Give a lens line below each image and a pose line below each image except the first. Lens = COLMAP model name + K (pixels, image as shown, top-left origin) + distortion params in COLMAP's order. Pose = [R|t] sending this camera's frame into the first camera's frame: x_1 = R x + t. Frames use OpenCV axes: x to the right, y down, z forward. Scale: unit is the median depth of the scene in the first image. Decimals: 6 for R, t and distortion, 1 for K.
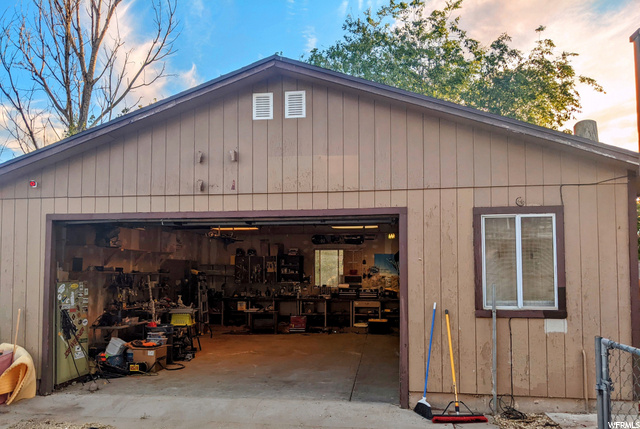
lens RADIAL K [[512.9, 0, 318.8], [0, 512.9, 236.9], [0, 0, 1]] dist [0.042854, -0.029514]
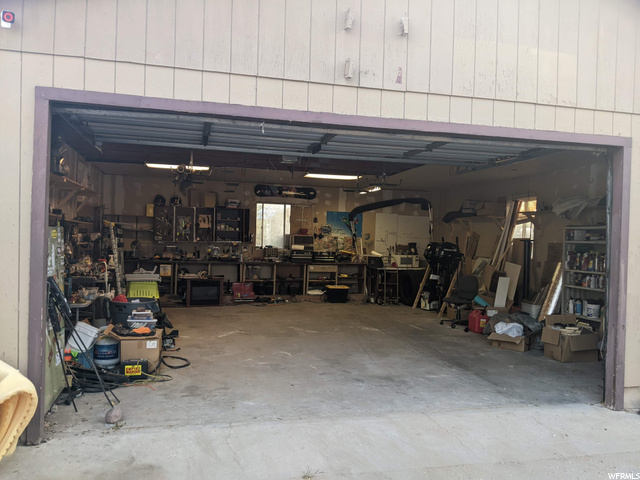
lens RADIAL K [[504.1, 0, 319.3], [0, 504.1, 241.7], [0, 0, 1]] dist [0.026957, -0.029957]
pose [[0.930133, 0.024325, 0.366417, -0.261854], [-0.053128, 0.996220, 0.068728, 0.032788], [-0.363360, -0.083393, 0.927909, 0.258174]]
